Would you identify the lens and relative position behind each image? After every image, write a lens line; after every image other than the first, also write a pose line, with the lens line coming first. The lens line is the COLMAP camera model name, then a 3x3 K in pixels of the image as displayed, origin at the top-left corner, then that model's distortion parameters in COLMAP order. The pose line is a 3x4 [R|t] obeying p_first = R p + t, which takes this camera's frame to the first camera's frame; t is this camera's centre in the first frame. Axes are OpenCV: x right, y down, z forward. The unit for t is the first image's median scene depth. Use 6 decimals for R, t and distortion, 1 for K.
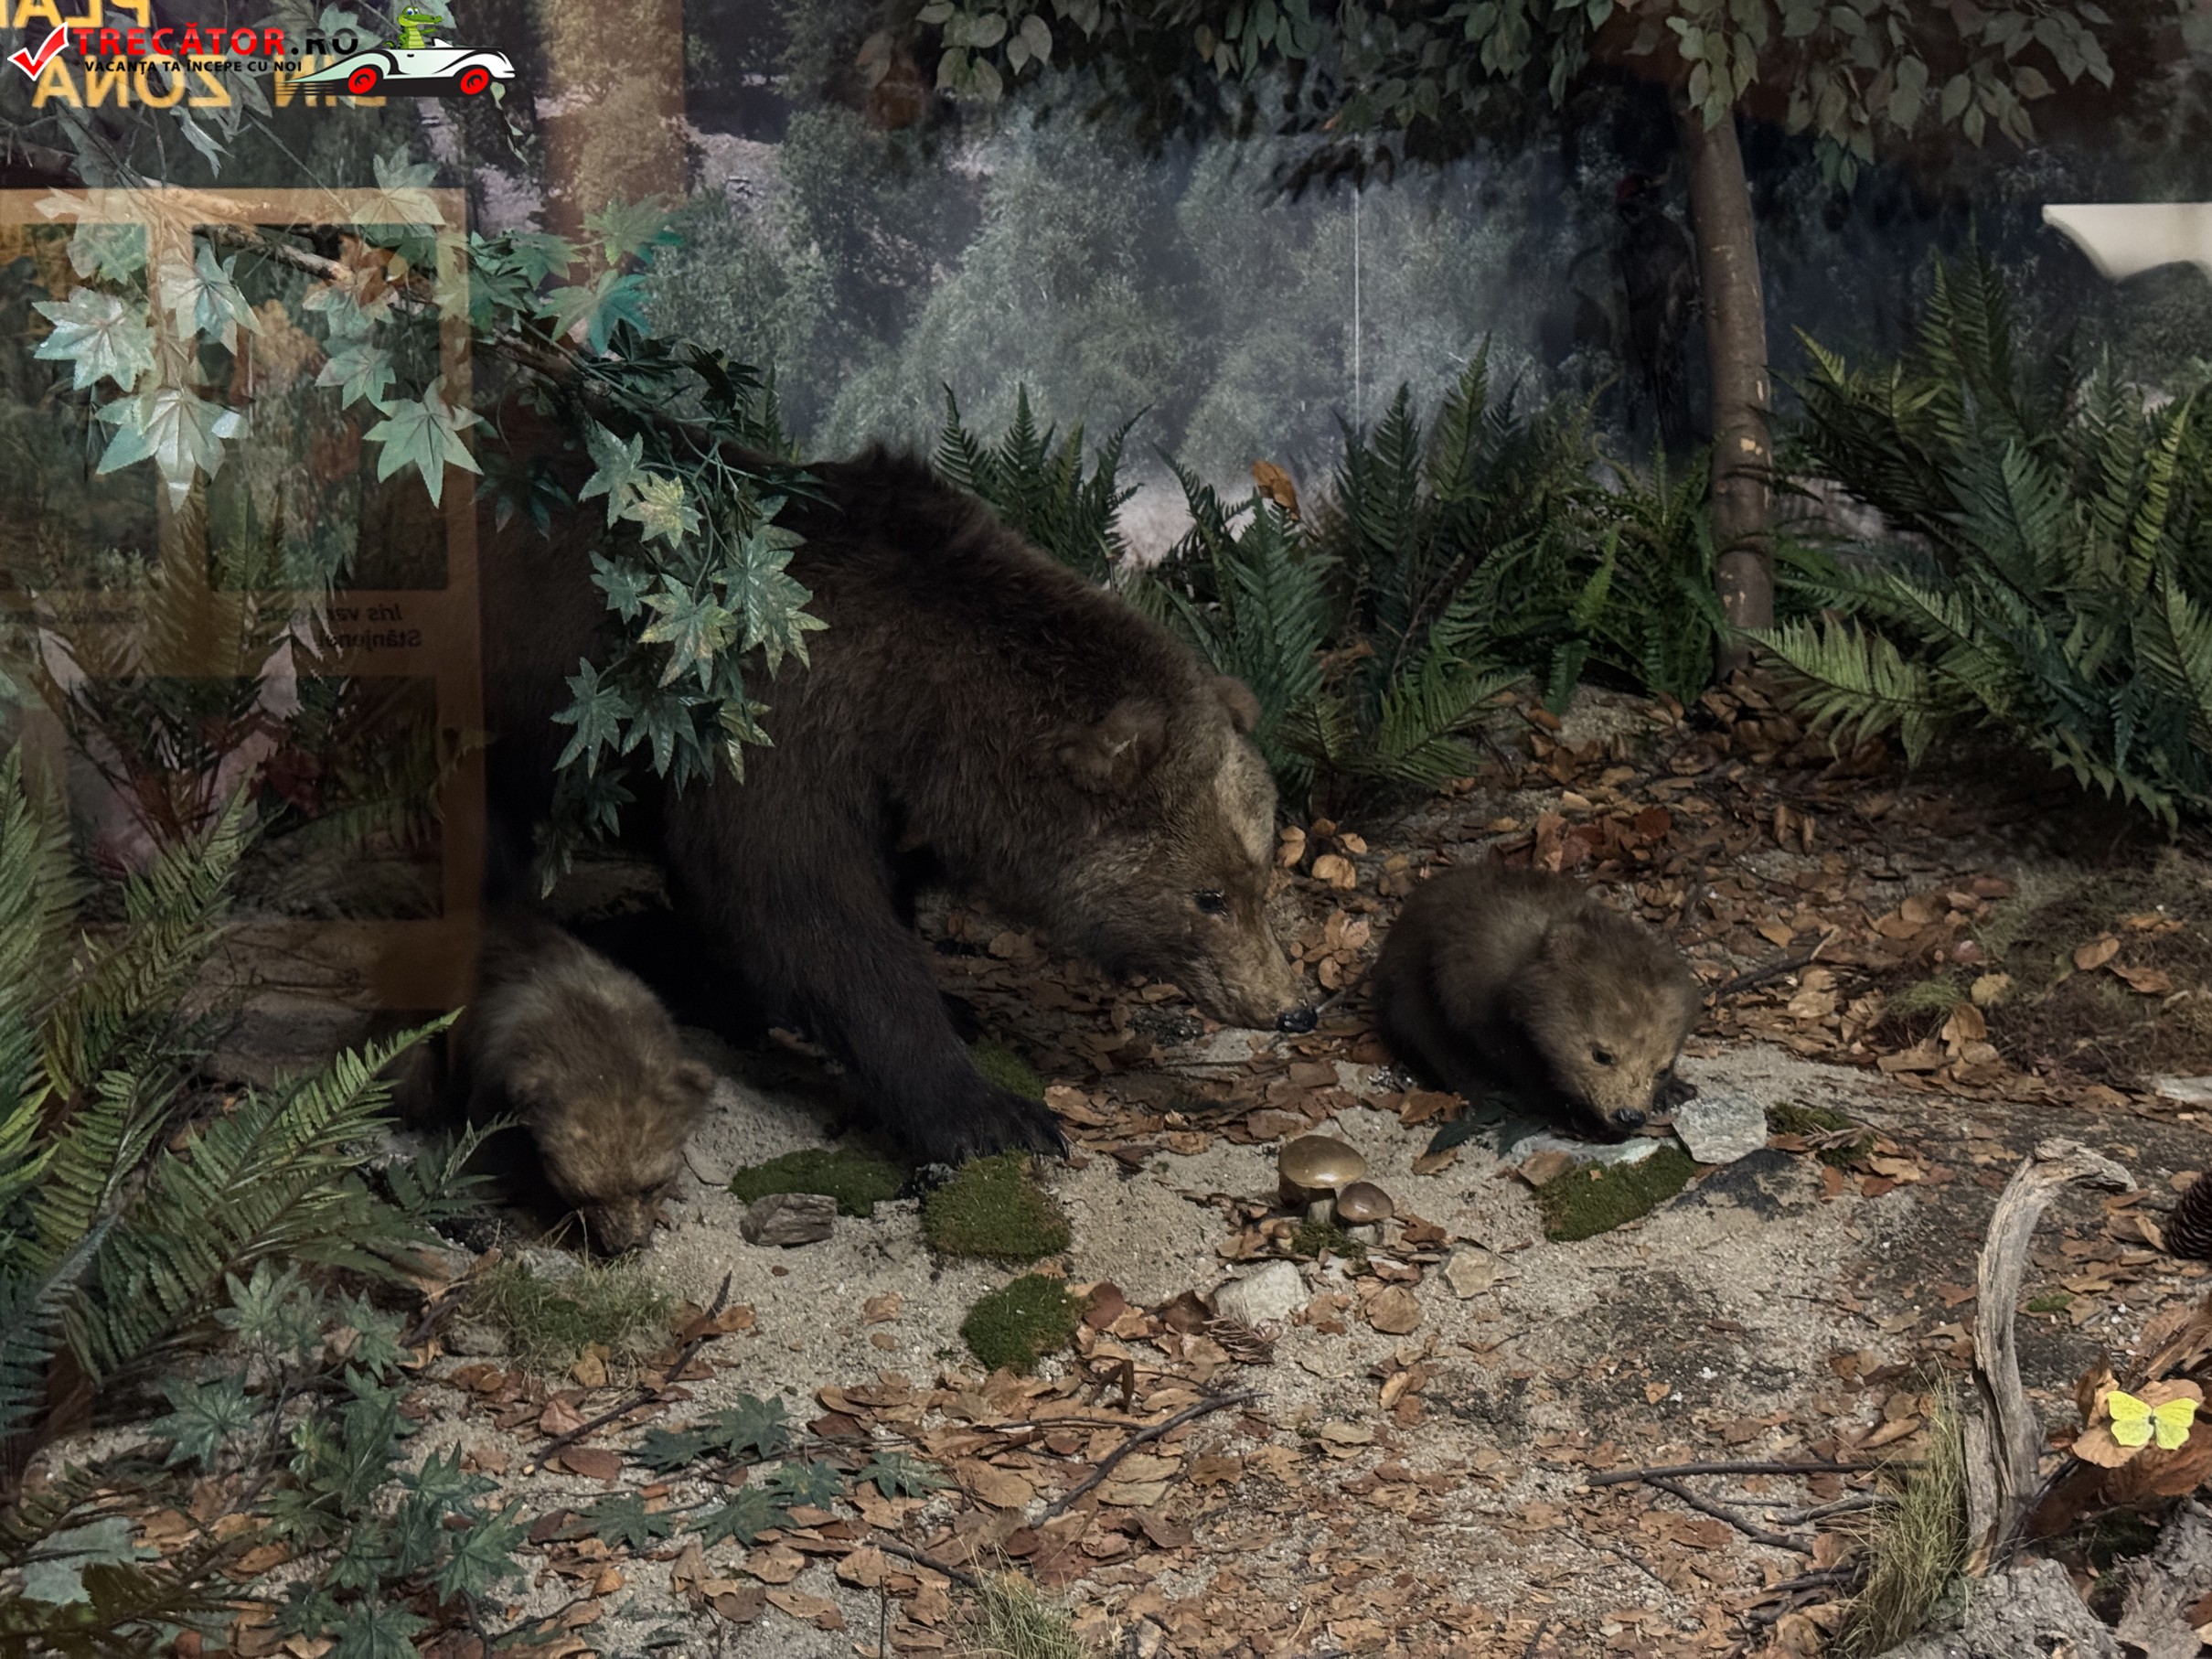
lens RADIAL K [[3078.1, 0, 1100.0], [0, 3078.1, 837.6], [0, 0, 1]] dist [0.078372, 0.000000]
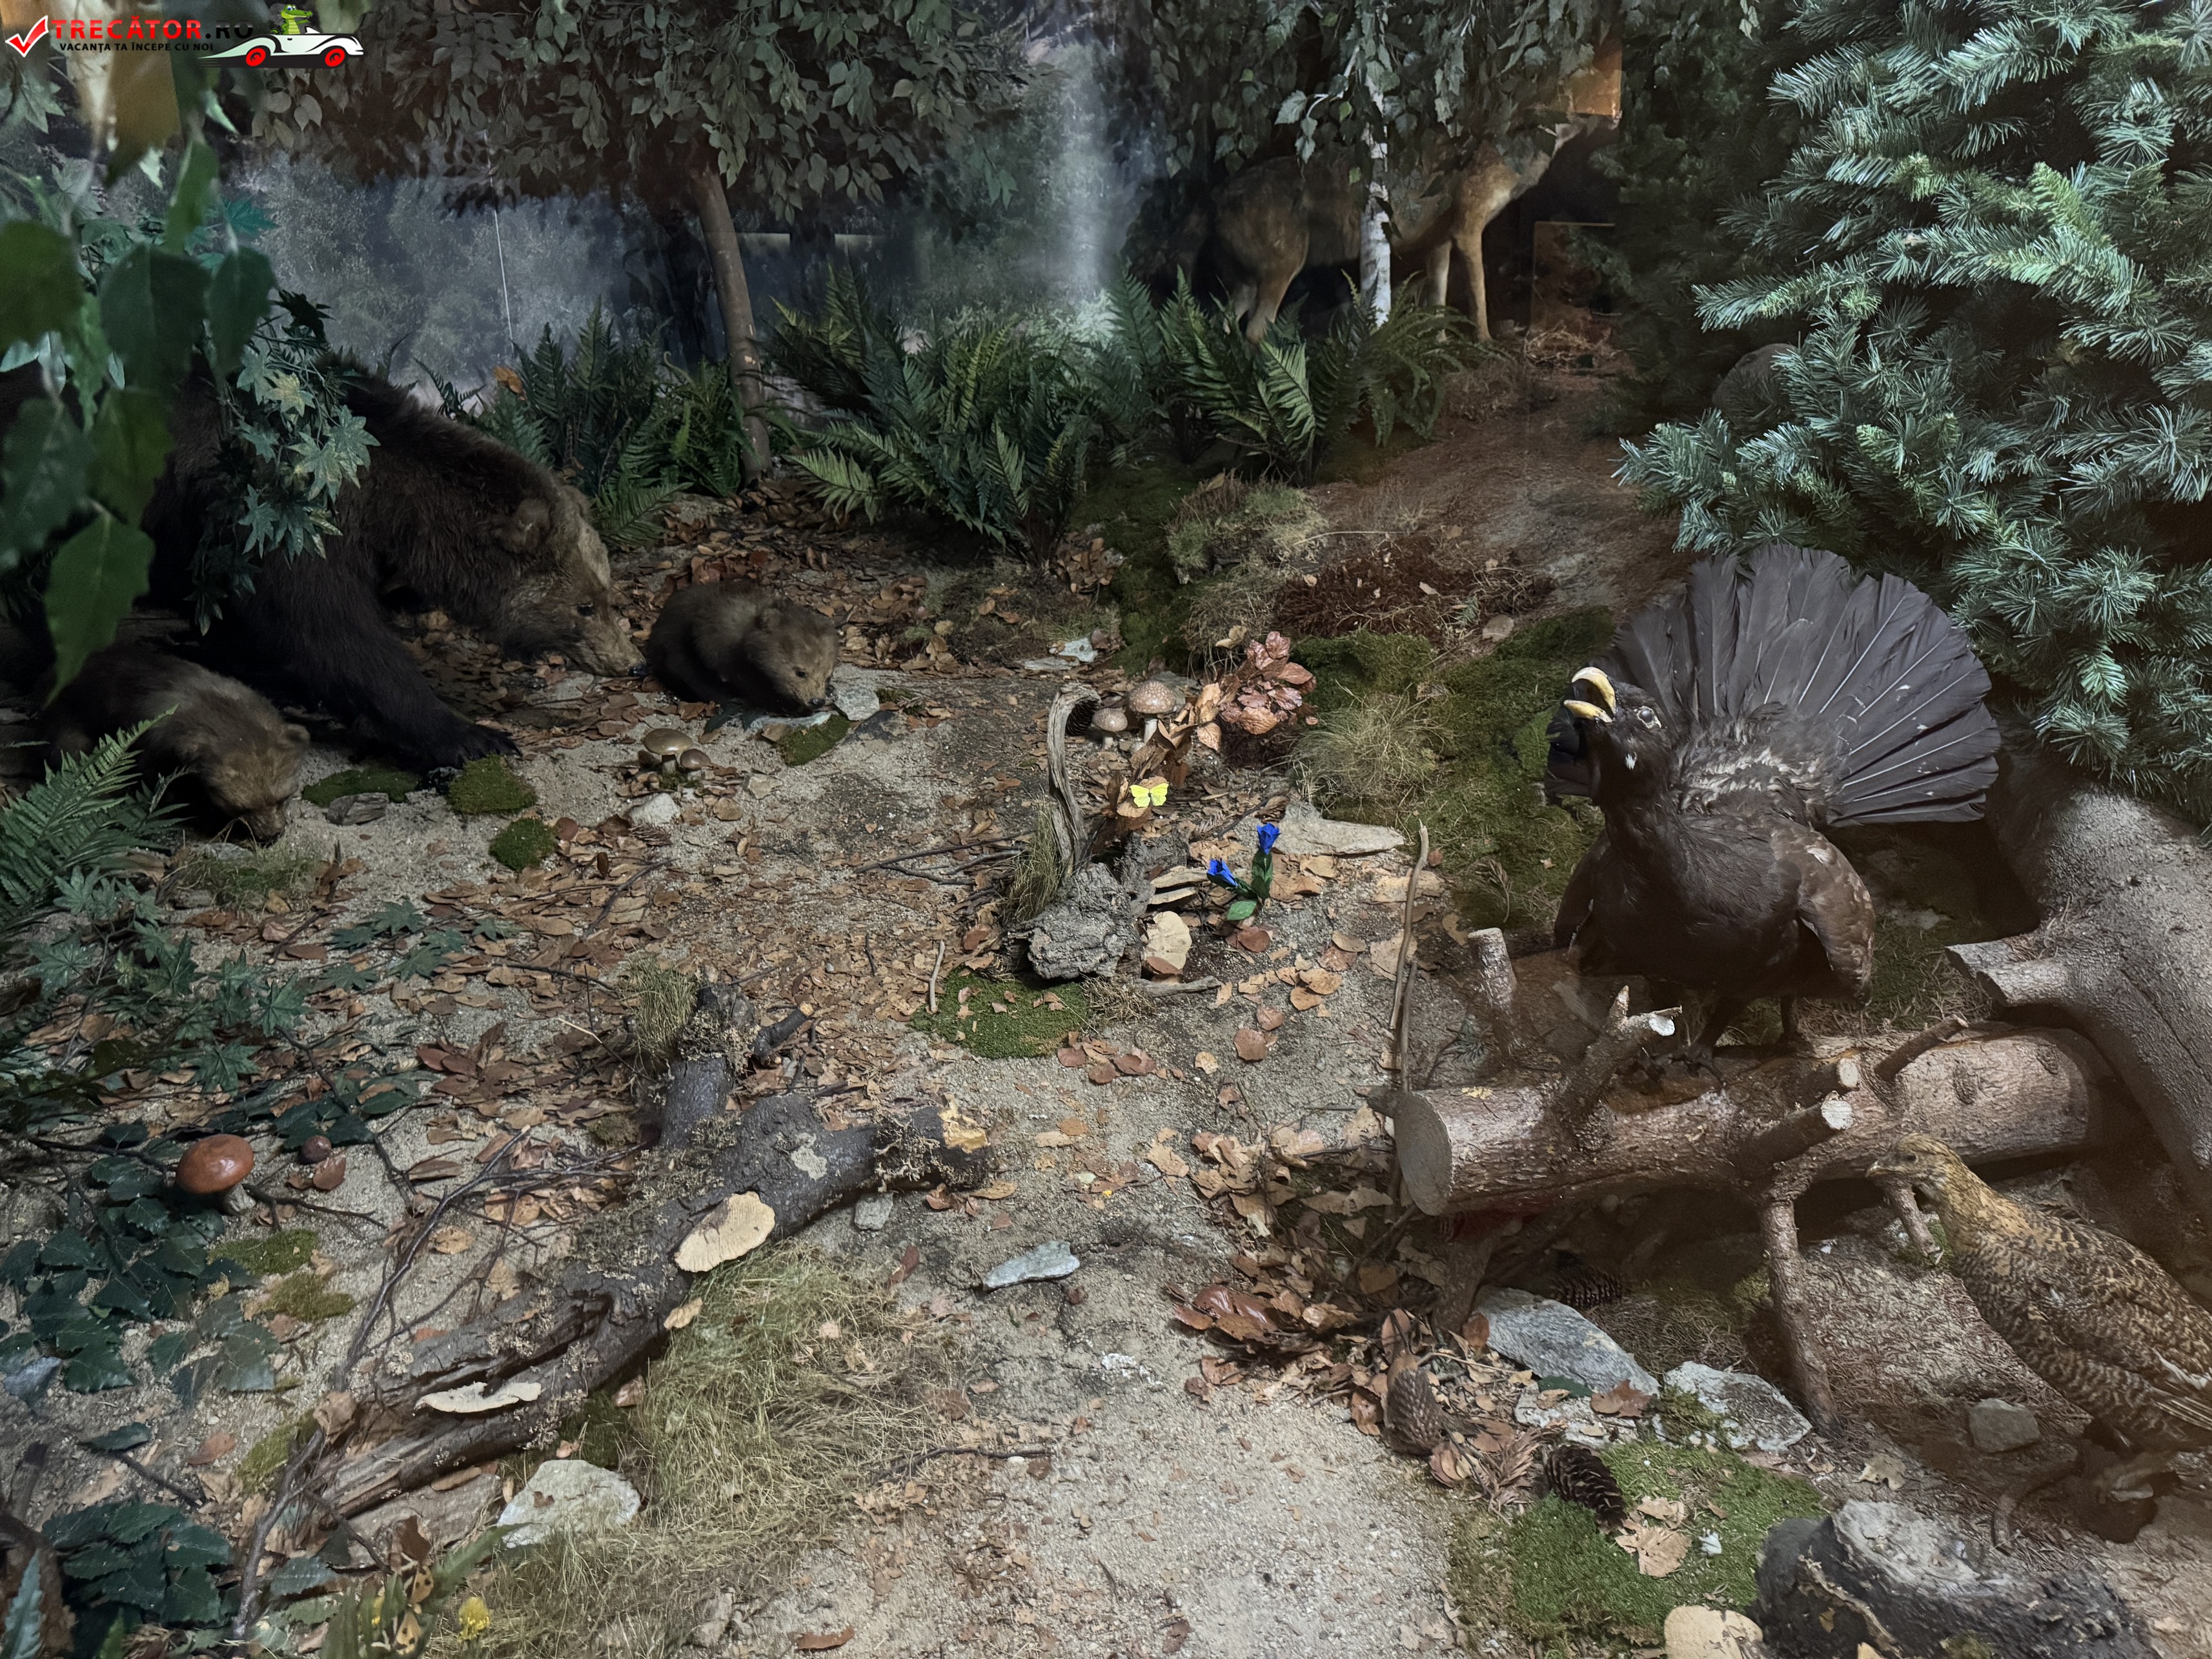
lens RADIAL K [[1571.9, 0, 1118.5], [0, 1571.9, 829.2], [0, 0, 1]] dist [0.040292, -0.065503]
pose [[0.869584, -0.142265, 0.472848, -0.155454], [0.065574, 0.982387, 0.174976, 0.005112], [-0.489412, -0.121149, 0.863596, 0.002573]]
